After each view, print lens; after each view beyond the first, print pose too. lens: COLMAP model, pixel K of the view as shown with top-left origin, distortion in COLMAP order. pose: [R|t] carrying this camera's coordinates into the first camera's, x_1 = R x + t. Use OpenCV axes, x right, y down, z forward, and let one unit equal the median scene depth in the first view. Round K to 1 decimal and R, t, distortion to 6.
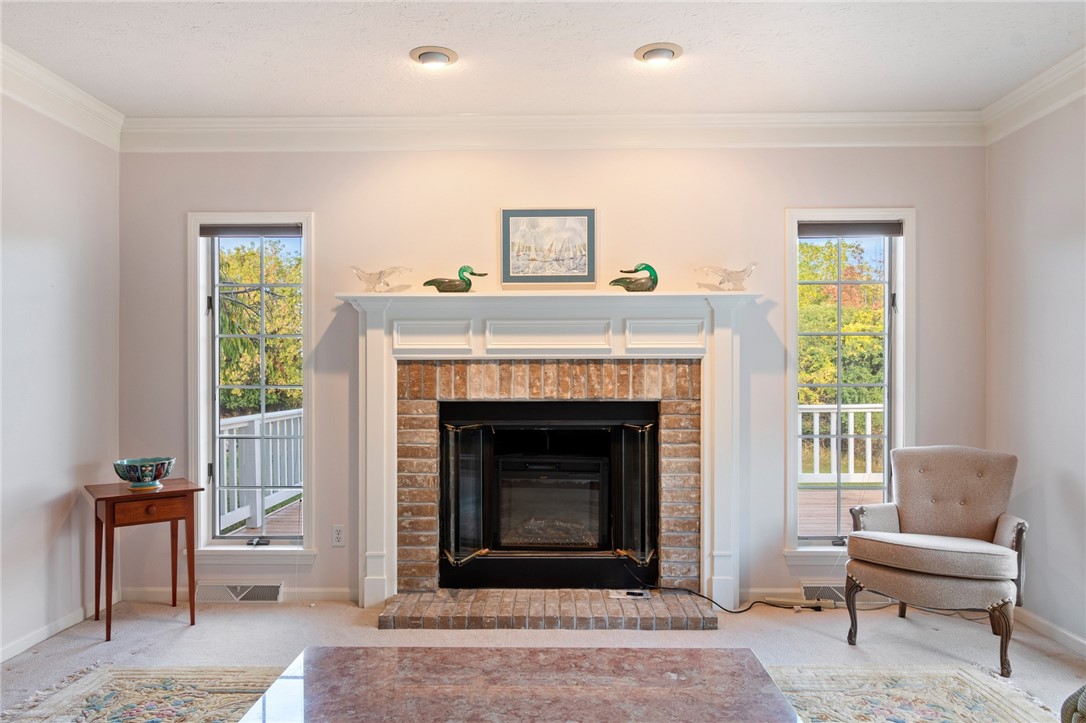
lens RADIAL K [[749.5, 0, 544.6], [0, 749.5, 379.2], [0, 0, 1]] dist [0.001350, 0.002314]
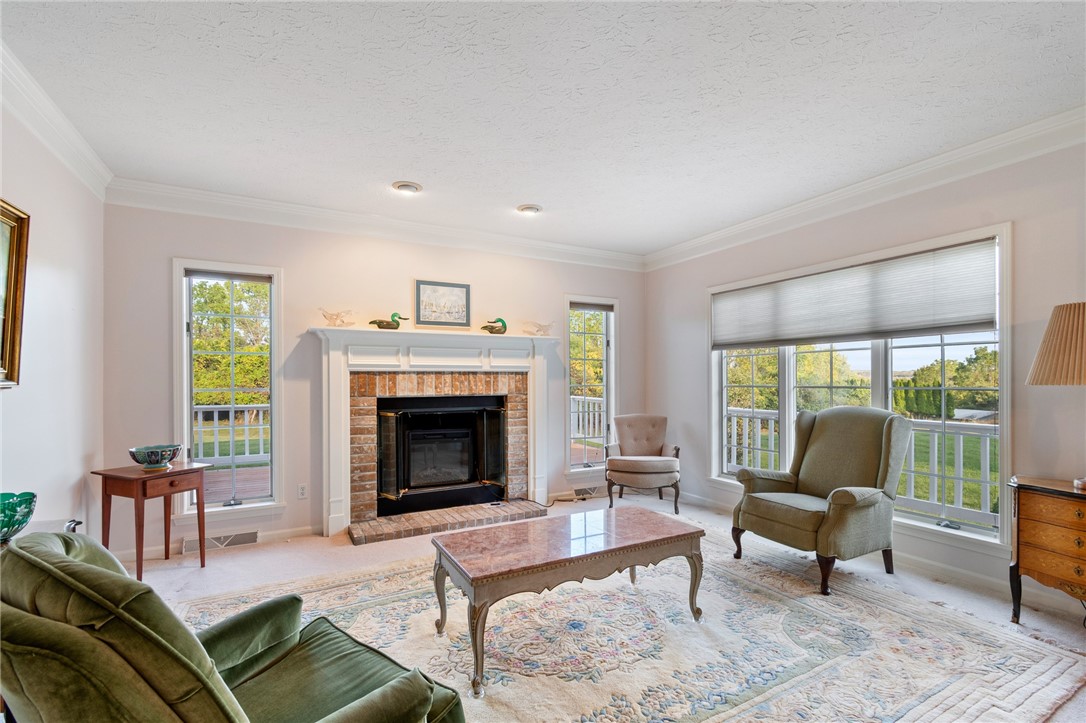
lens RADIAL K [[487.3, 0, 546.6], [0, 487.3, 380.5], [0, 0, 1]] dist [0.002519, 0.000116]
pose [[0.871300, -0.002334, 0.490744, -0.336172], [0.005779, 0.999968, -0.005504, 0.000829], [-0.490716, 0.007632, 0.871286, -0.064718]]
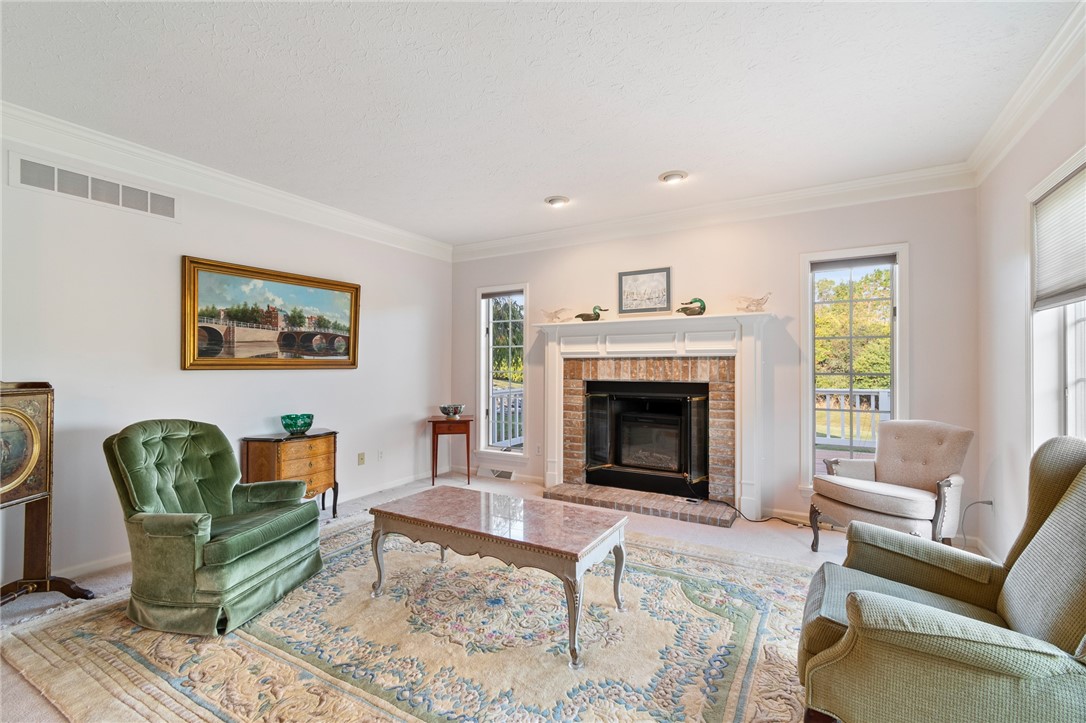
lens RADIAL K [[478.3, 0, 543.0], [0, 478.3, 361.5], [0, 0, 1]] dist [0.002940, -0.000585]
pose [[0.870150, -0.002811, -0.492779, 0.350413], [-0.003610, 0.999921, -0.012079, -0.002616], [0.492774, 0.012289, 0.870071, -0.067026]]
